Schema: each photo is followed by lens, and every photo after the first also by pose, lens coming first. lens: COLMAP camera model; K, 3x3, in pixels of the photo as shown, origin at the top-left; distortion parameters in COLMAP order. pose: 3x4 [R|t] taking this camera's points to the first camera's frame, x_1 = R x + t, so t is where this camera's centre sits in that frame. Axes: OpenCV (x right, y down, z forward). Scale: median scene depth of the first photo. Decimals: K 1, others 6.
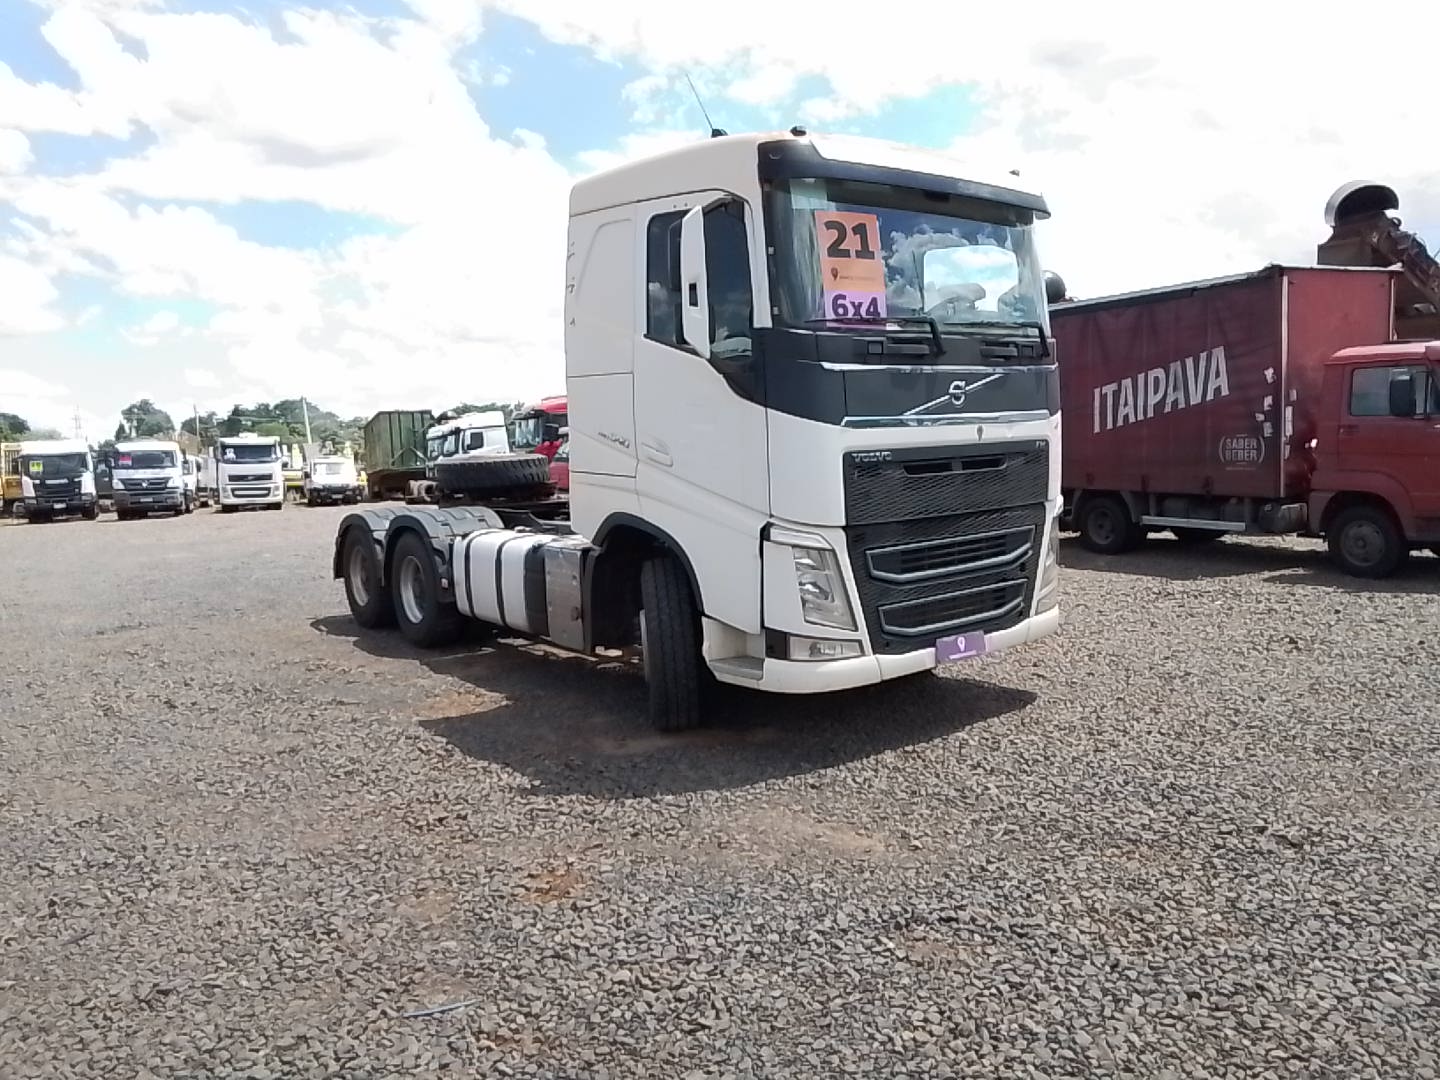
lens RADIAL K [[1002.5, 0, 718.3], [0, 1002.5, 533.5], [0, 0, 1]] dist [0.109391, -0.108802]
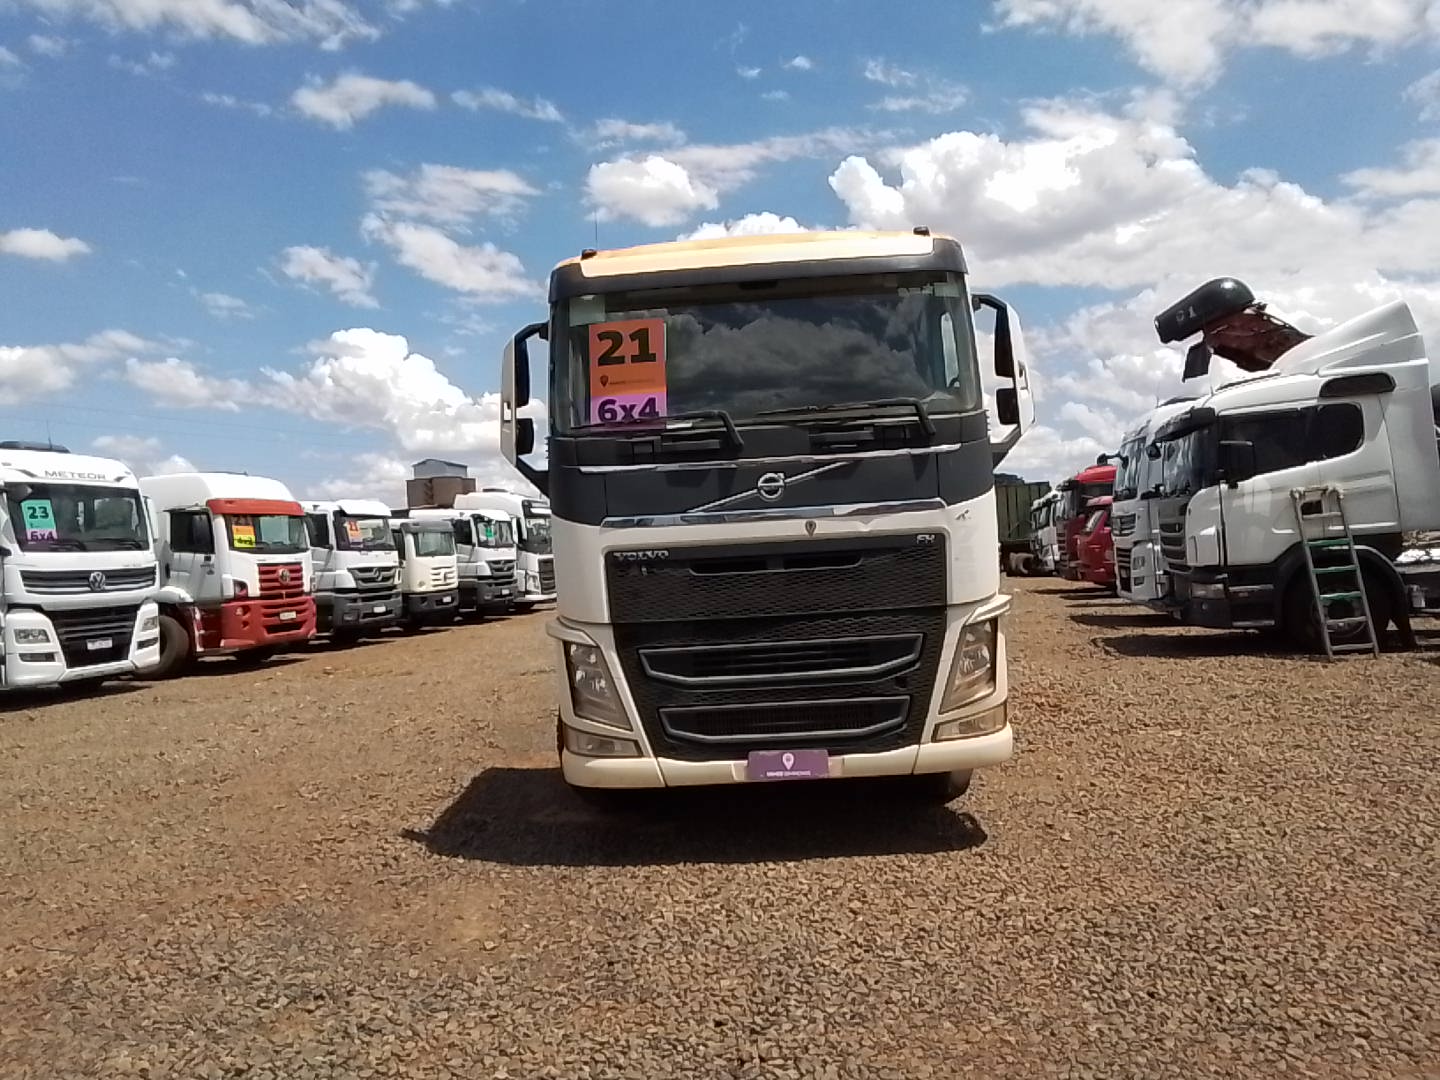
lens RADIAL K [[1002.5, 0, 718.3], [0, 1002.5, 533.5], [0, 0, 1]] dist [0.109391, -0.108802]
pose [[0.771026, -0.005865, -0.636776, 0.823970], [-0.037011, 0.997855, -0.054005, -0.045646], [0.635727, 0.065207, 0.769155, 0.271107]]
